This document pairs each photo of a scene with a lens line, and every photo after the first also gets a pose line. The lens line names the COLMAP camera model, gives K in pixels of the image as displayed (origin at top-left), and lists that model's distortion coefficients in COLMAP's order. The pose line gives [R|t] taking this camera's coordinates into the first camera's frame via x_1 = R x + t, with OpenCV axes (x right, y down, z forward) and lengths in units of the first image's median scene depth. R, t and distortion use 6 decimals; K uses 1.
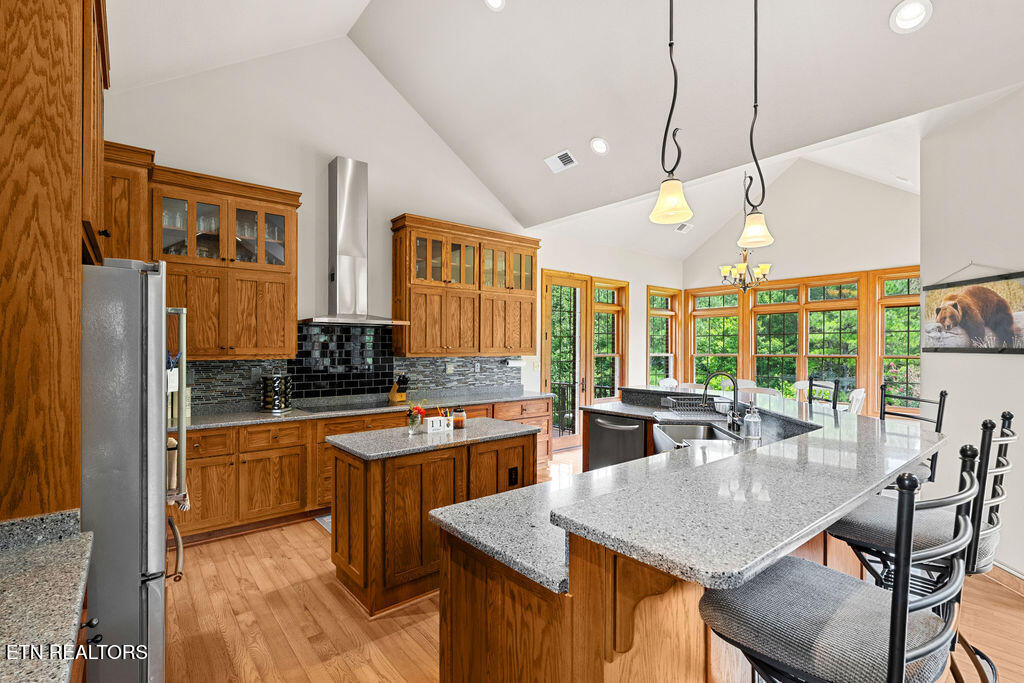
lens RADIAL K [[469.2, 0, 506.0], [0, 469.2, 343.3], [0, 0, 1]] dist [-0.005624, 0.000646]
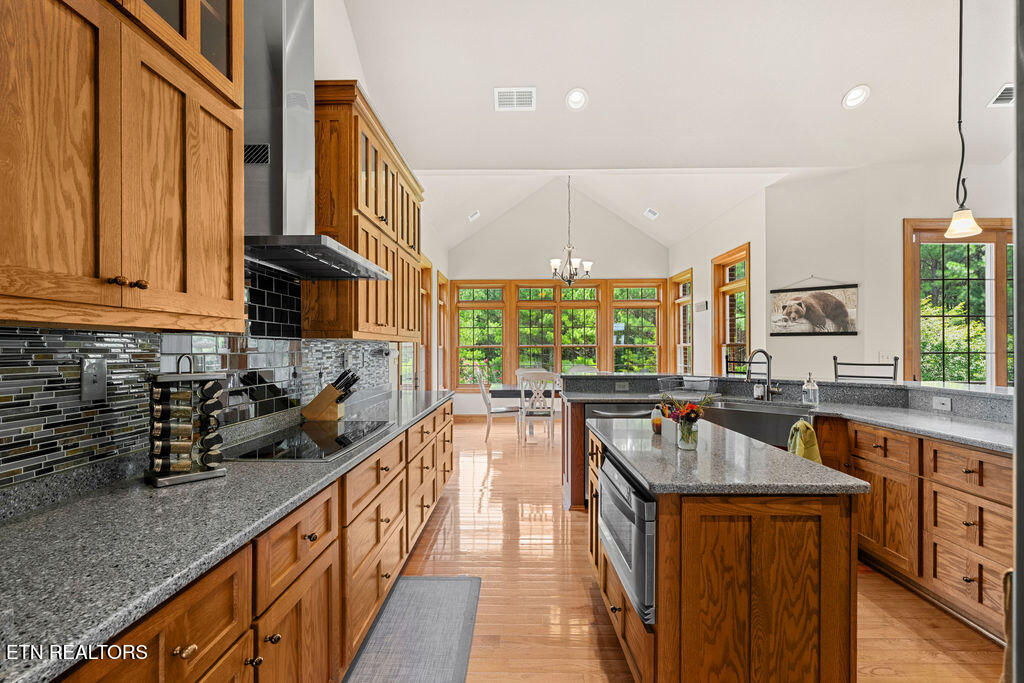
lens RADIAL K [[469.2, 0, 507.8], [0, 469.2, 347.6], [0, 0, 1]] dist [-0.005624, 0.000646]
pose [[0.648764, -0.000238, 0.760990, -0.780110], [-0.005497, 0.999972, 0.004999, 0.055600], [-0.760970, -0.007426, 0.648744, 0.749502]]
